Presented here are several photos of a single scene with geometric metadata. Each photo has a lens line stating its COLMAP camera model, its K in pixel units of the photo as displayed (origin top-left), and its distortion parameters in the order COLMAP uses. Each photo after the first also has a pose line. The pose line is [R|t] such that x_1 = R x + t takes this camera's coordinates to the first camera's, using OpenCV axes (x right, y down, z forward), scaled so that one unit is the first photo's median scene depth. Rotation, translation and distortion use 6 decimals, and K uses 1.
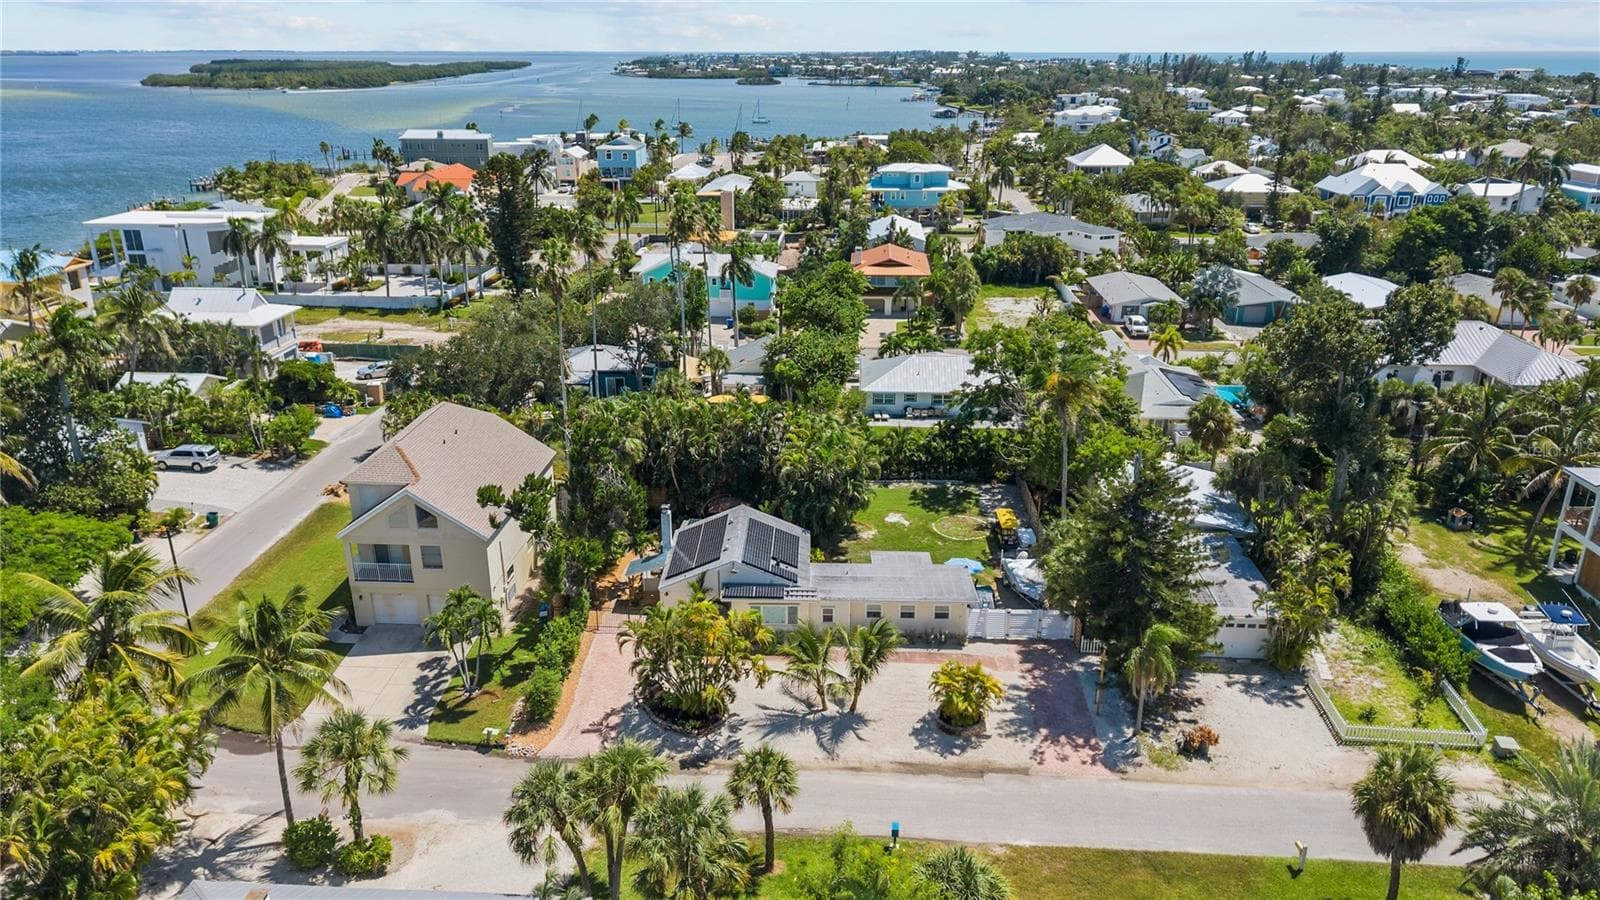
lens RADIAL K [[1087.6, 0, 804.0], [0, 1087.6, 425.4], [0, 0, 1]] dist [0.028283, -0.034069]
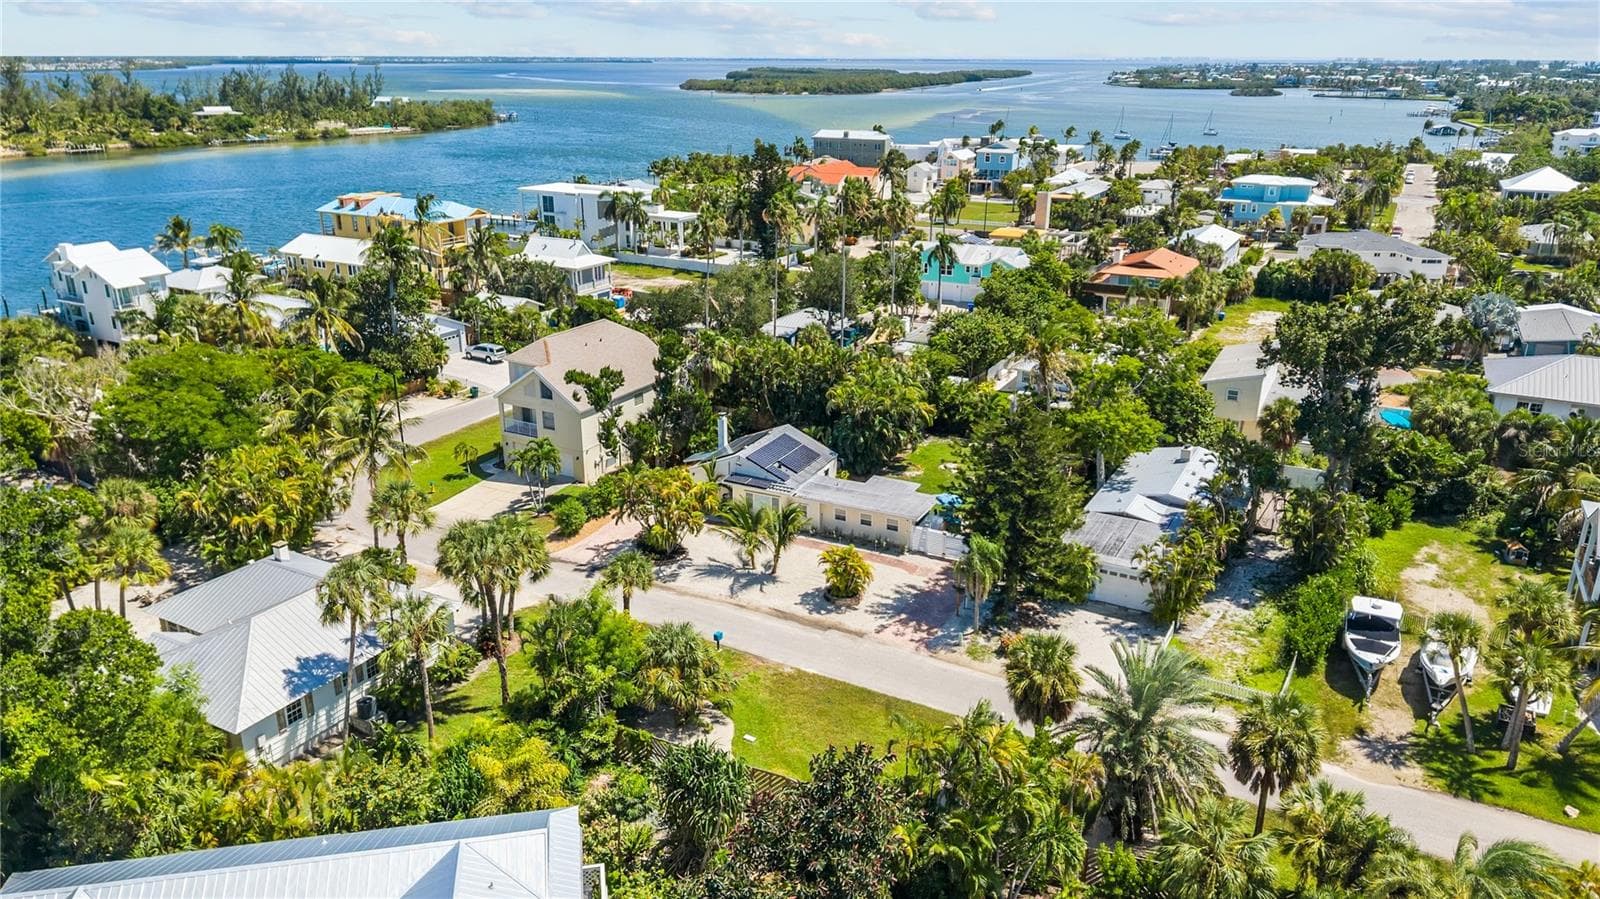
lens RADIAL K [[1089.6, 0, 800.0], [0, 1089.6, 449.5], [0, 0, 1]] dist [0.032095, -0.030254]
pose [[0.908025, 0.143949, -0.393407, 0.492290], [-0.139409, 0.989416, 0.040259, 0.055531], [0.395038, 0.018289, 0.918483, -0.142115]]
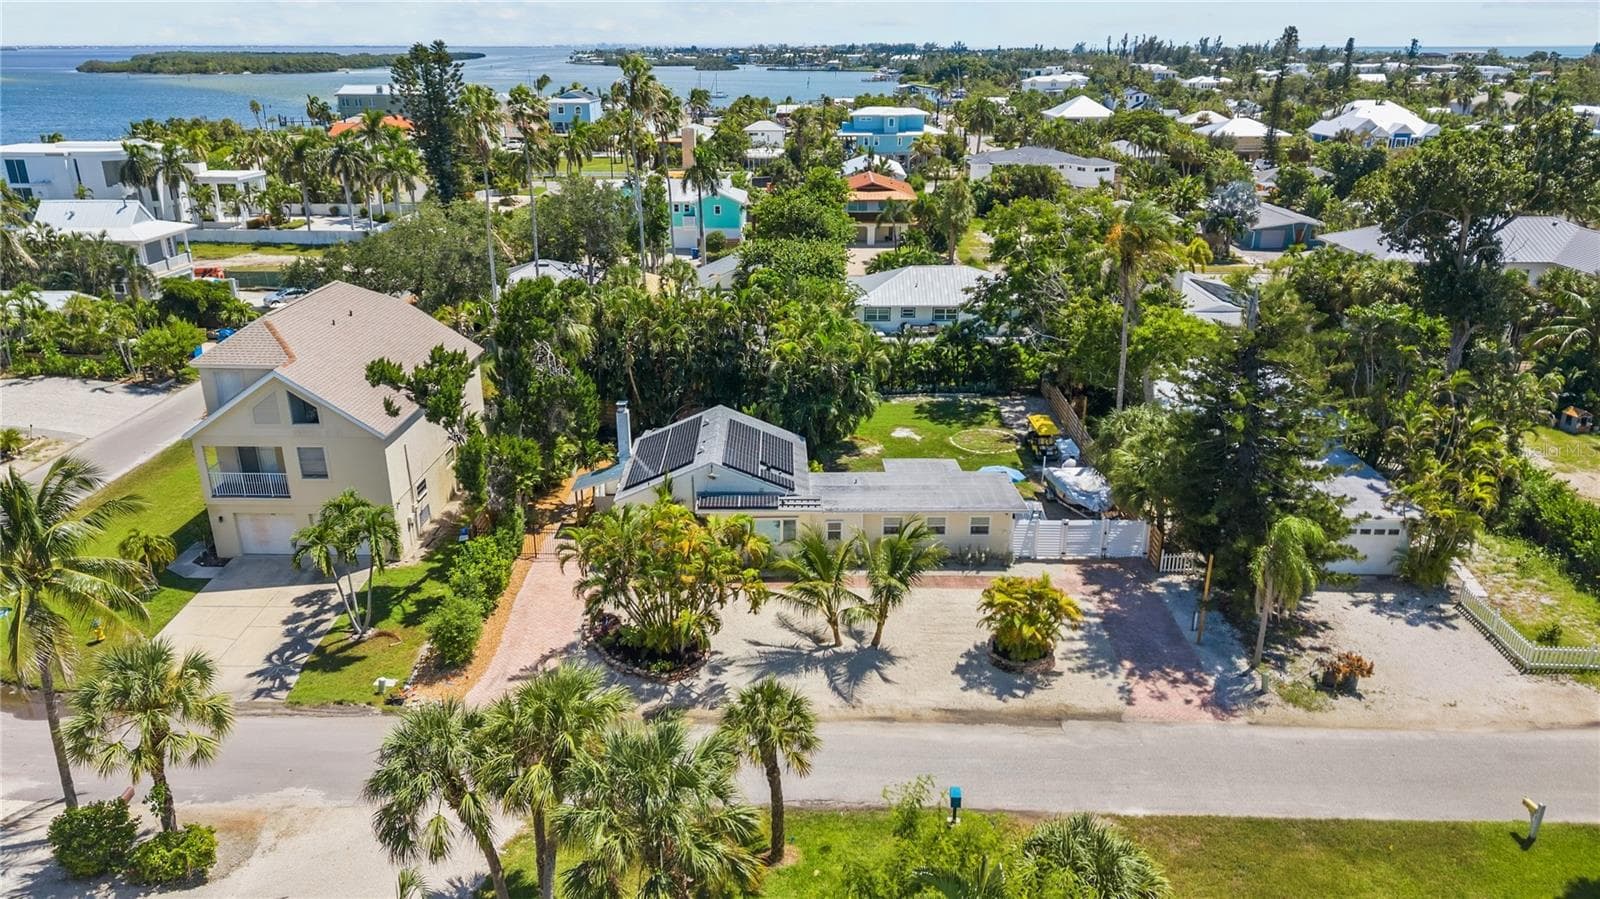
lens RADIAL K [[1087.6, 0, 804.0], [0, 1087.6, 424.9], [0, 0, 1]] dist [0.028283, -0.034069]
pose [[0.999315, -0.014039, 0.034227, -0.024738], [0.013815, 0.999882, 0.006793, 0.092707], [-0.034318, -0.006315, 0.999391, 0.226063]]
